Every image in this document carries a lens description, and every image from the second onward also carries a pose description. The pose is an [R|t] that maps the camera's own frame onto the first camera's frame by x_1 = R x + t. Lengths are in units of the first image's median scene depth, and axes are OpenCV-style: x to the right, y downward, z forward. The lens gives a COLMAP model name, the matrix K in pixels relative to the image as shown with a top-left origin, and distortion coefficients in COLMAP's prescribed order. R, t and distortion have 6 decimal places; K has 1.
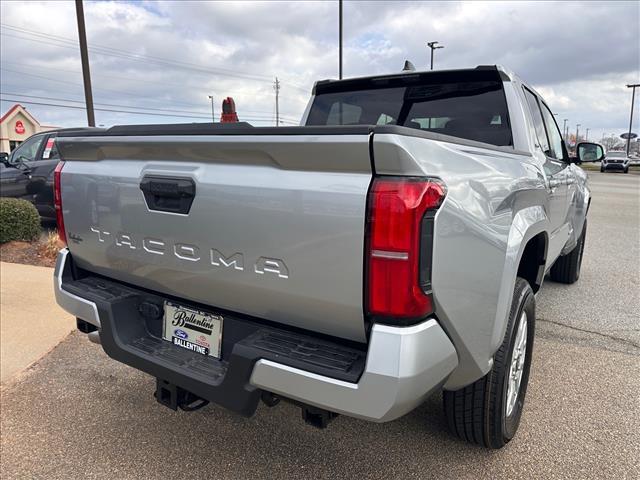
lens RADIAL K [[454.5, 0, 320.0], [0, 454.5, 240.0], [0, 0, 1]] dist [0.010713, -0.000121]
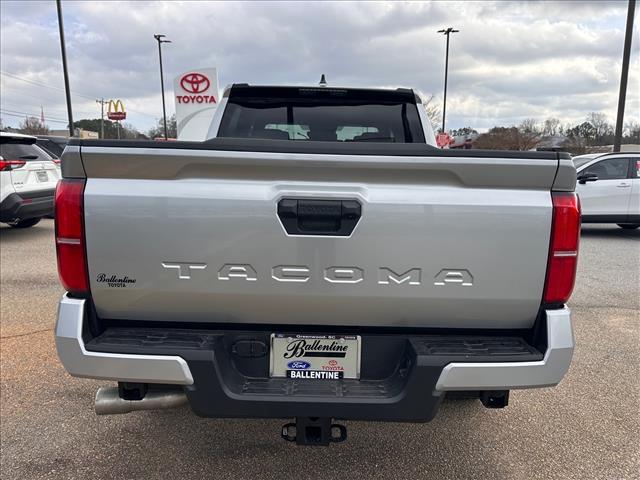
lens RADIAL K [[445.6, 0, 320.0], [0, 445.6, 240.0], [0, 0, 1]] dist [0.074551, -0.000935]
pose [[0.837411, -0.094389, 0.538362, -0.767472], [0.090058, 0.995341, 0.034426, -0.077536], [-0.539104, 0.019655, 0.842010, 0.212929]]
